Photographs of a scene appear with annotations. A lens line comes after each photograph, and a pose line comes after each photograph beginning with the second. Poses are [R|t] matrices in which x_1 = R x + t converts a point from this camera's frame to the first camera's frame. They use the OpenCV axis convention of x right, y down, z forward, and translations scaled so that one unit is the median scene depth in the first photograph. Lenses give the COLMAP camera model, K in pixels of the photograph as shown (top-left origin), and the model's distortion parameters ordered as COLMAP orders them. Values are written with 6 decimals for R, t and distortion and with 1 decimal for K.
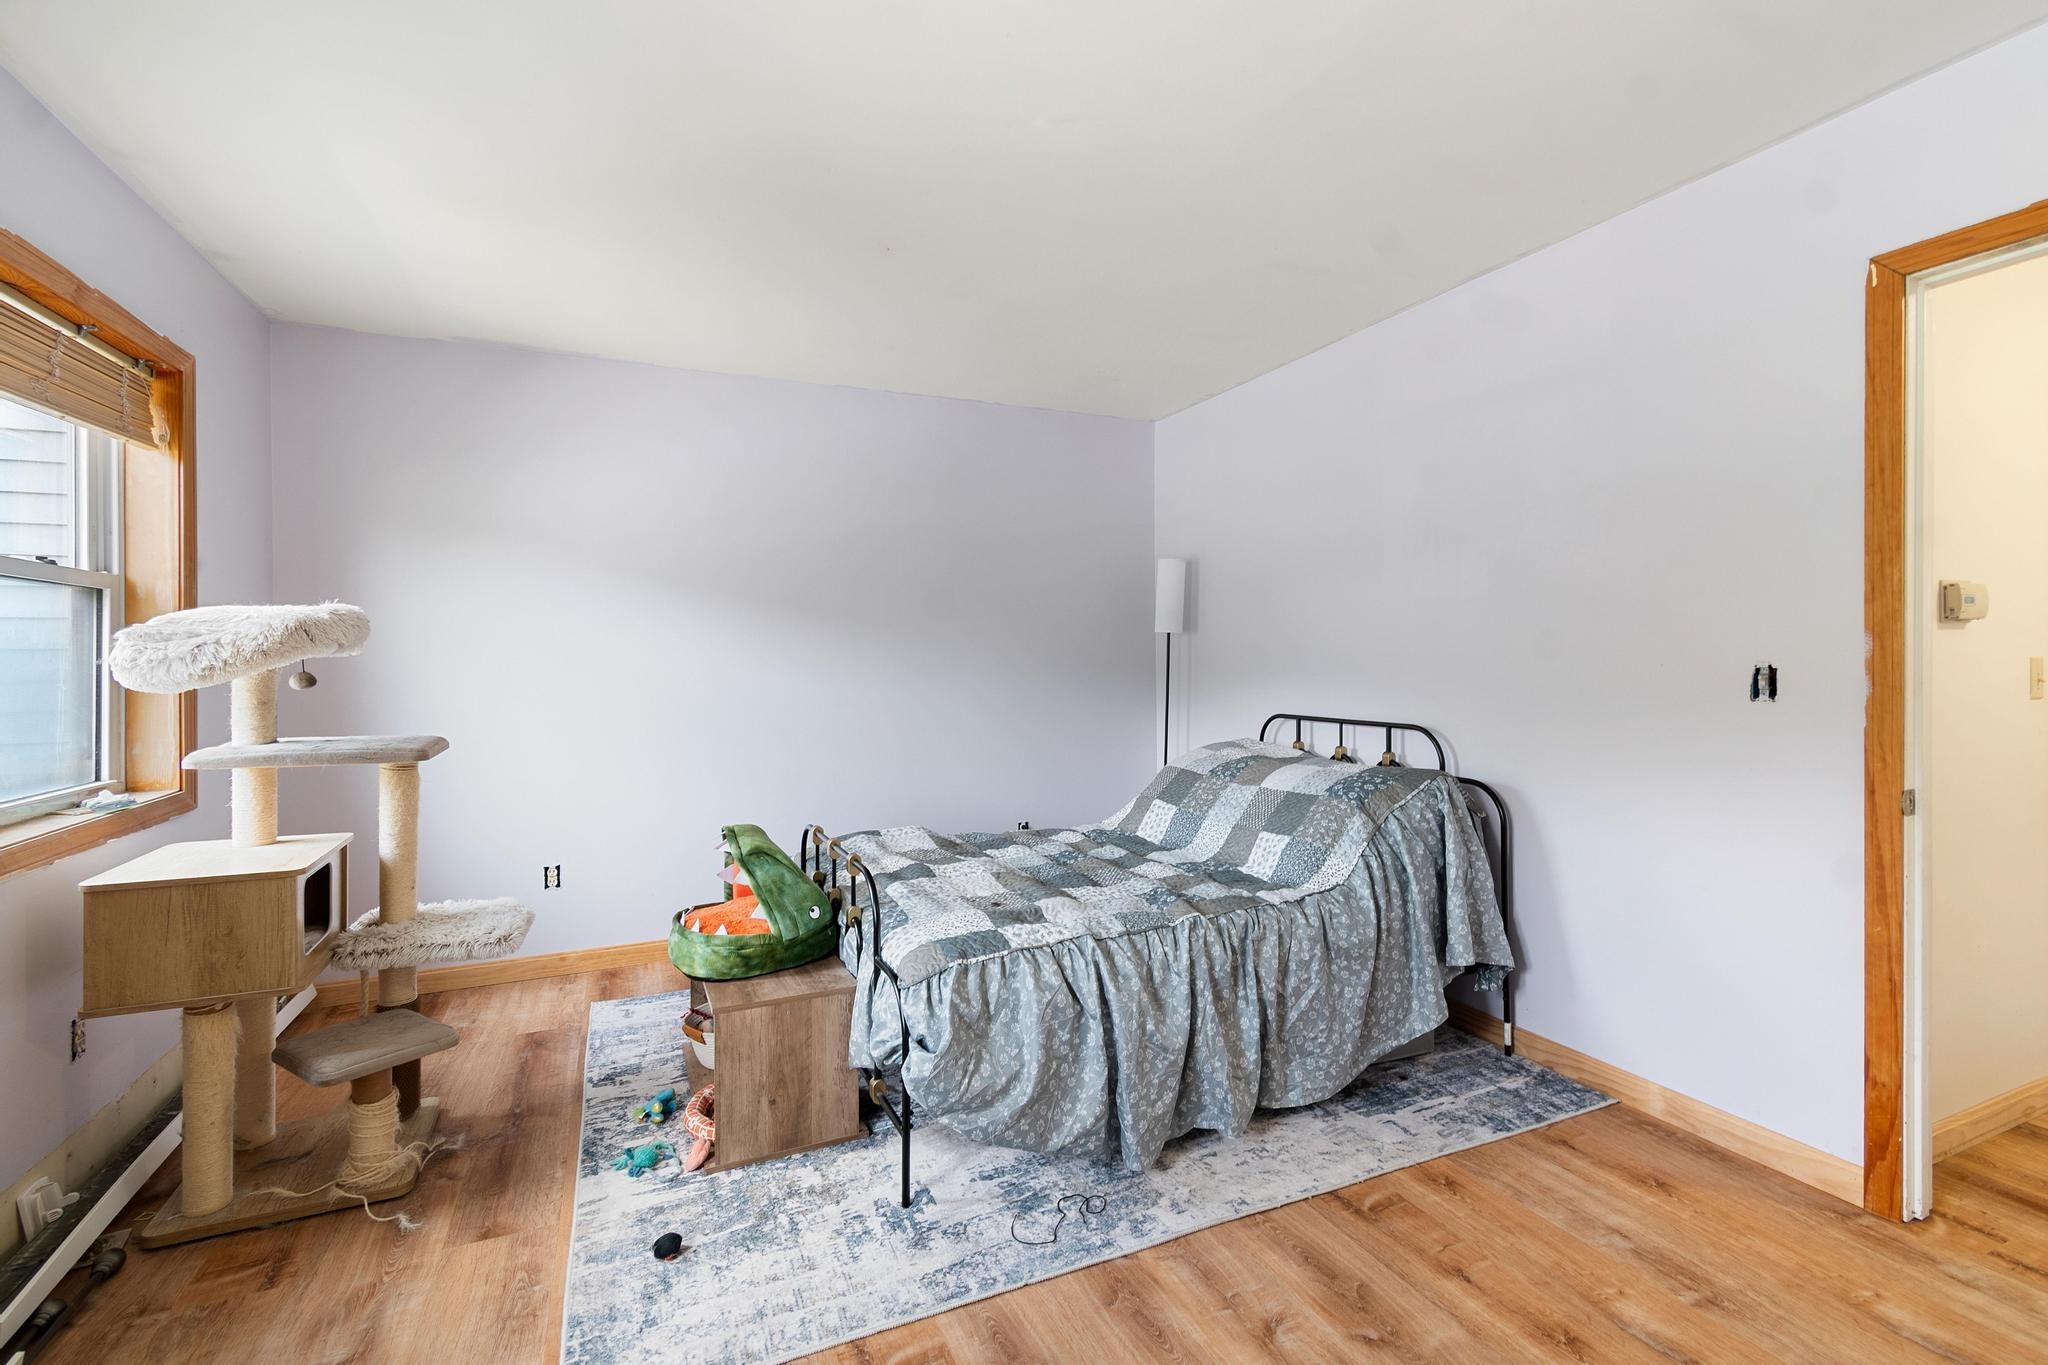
lens RADIAL K [[914.7, 0, 1032.8], [0, 914.7, 684.7], [0, 0, 1]] dist [0.001946, -0.000453]
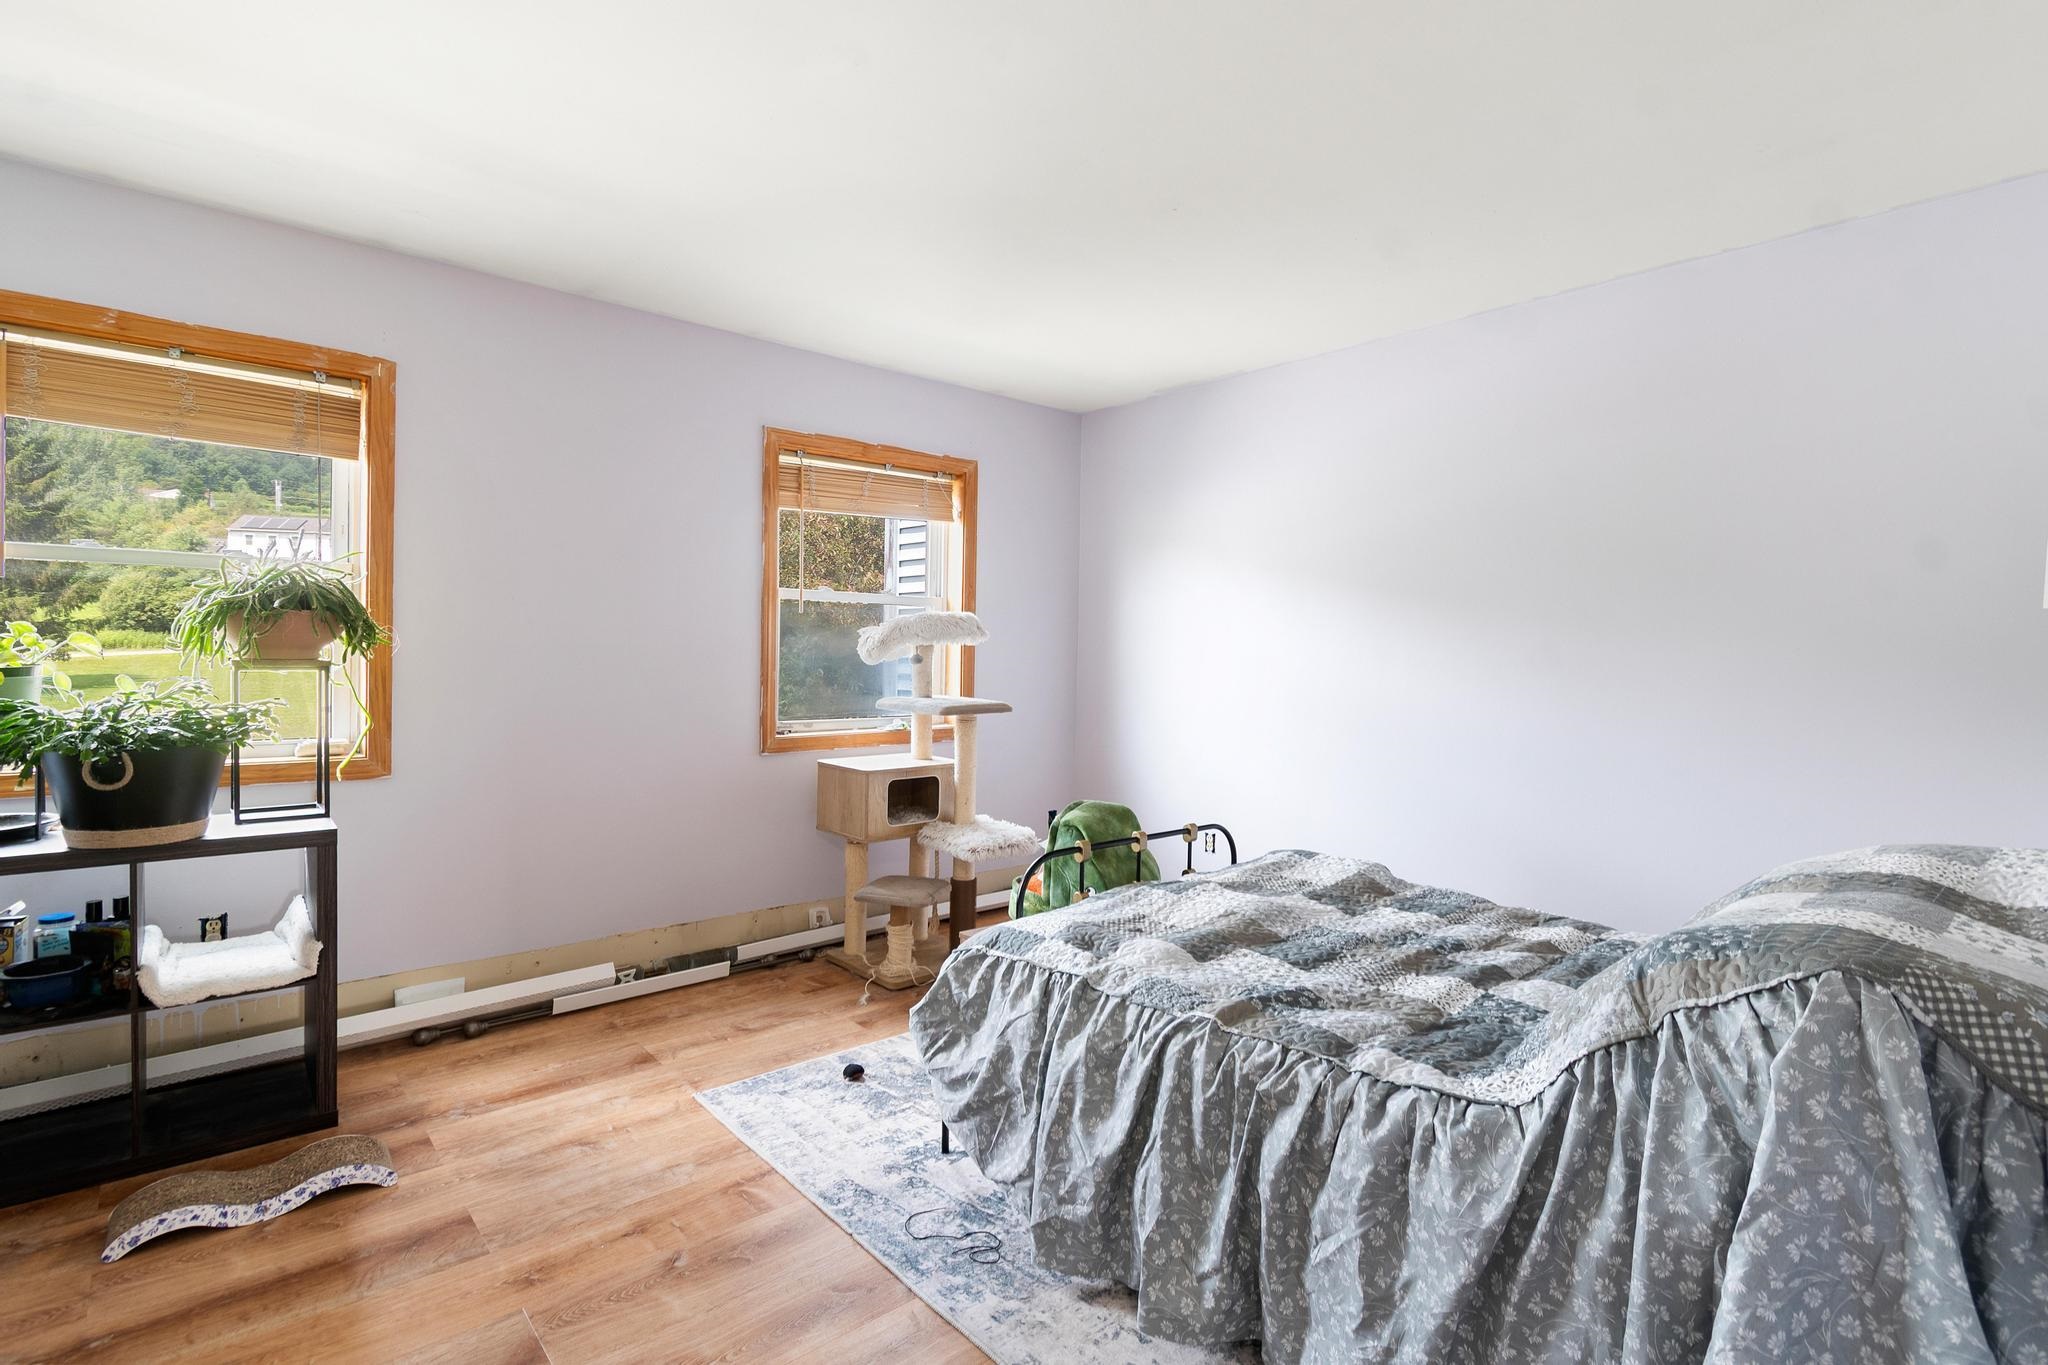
lens RADIAL K [[954.4, 0, 1022.6], [0, 954.4, 670.8], [0, 0, 1]] dist [0.001122, -0.000419]
pose [[0.310396, 0.030769, -0.950109, 0.976197], [-0.035882, 0.999143, 0.020634, -0.028739], [0.949930, 0.027687, 0.311234, 0.738874]]
